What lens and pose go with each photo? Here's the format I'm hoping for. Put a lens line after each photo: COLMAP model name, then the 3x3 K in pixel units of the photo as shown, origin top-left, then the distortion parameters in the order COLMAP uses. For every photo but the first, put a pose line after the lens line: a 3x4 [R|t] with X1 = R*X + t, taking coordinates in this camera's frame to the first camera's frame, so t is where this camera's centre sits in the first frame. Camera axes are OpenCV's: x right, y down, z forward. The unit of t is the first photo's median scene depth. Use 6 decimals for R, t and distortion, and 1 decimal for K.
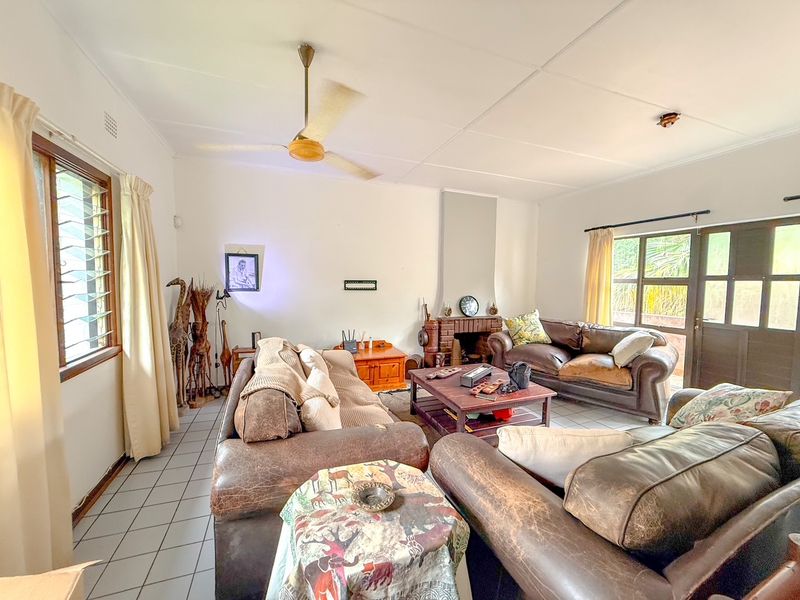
lens RADIAL K [[315.9, 0, 397.4], [0, 315.9, 298.3], [0, 0, 1]] dist [-0.001819, 0.000262]
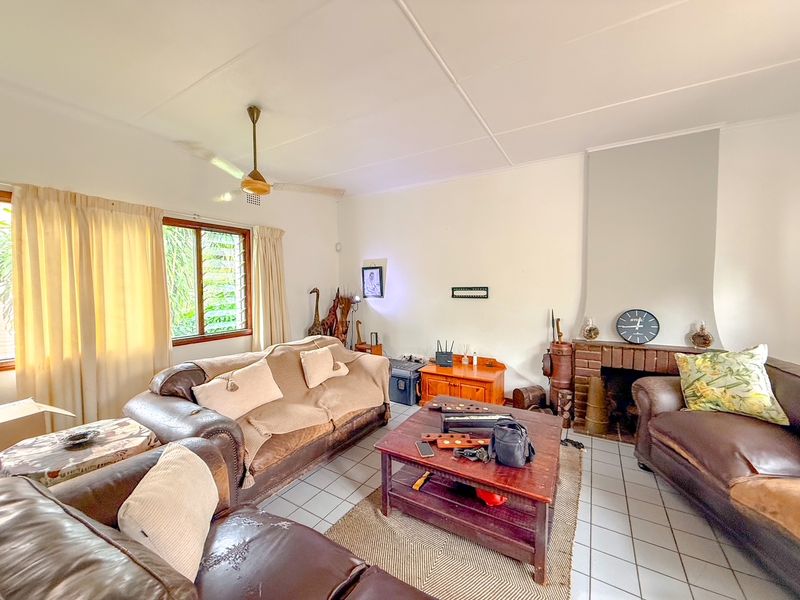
lens RADIAL K [[315.9, 0, 400.7], [0, 315.9, 299.6], [0, 0, 1]] dist [-0.001819, 0.000262]
pose [[0.616899, 0.014871, -0.786902, 0.525412], [-0.030803, 0.999512, -0.005258, -0.012045], [0.786439, 0.027483, 0.617056, 0.333728]]
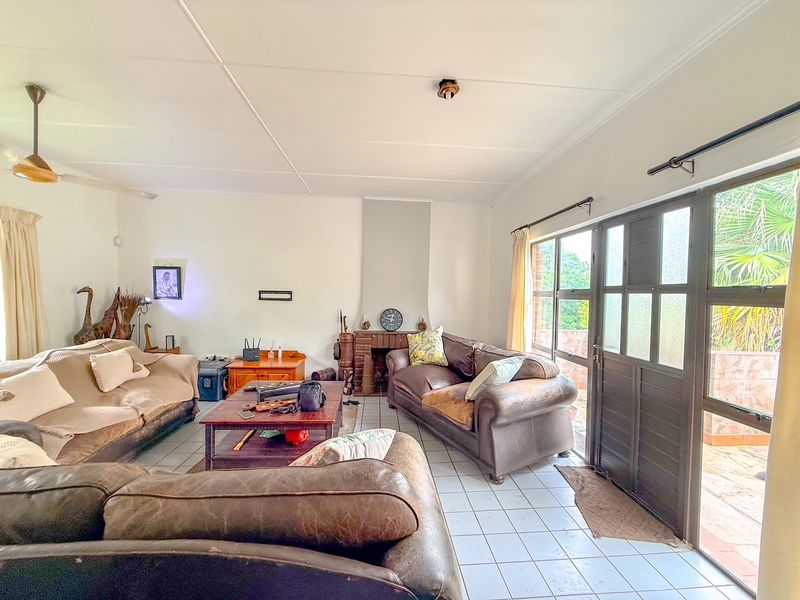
lens RADIAL K [[315.9, 0, 397.4], [0, 315.9, 299.5], [0, 0, 1]] dist [-0.001819, 0.000262]
pose [[0.956130, 0.015505, -0.292533, 0.638338], [-0.027330, 0.998964, -0.036376, -0.001937], [0.291666, 0.042775, 0.955563, 0.147085]]
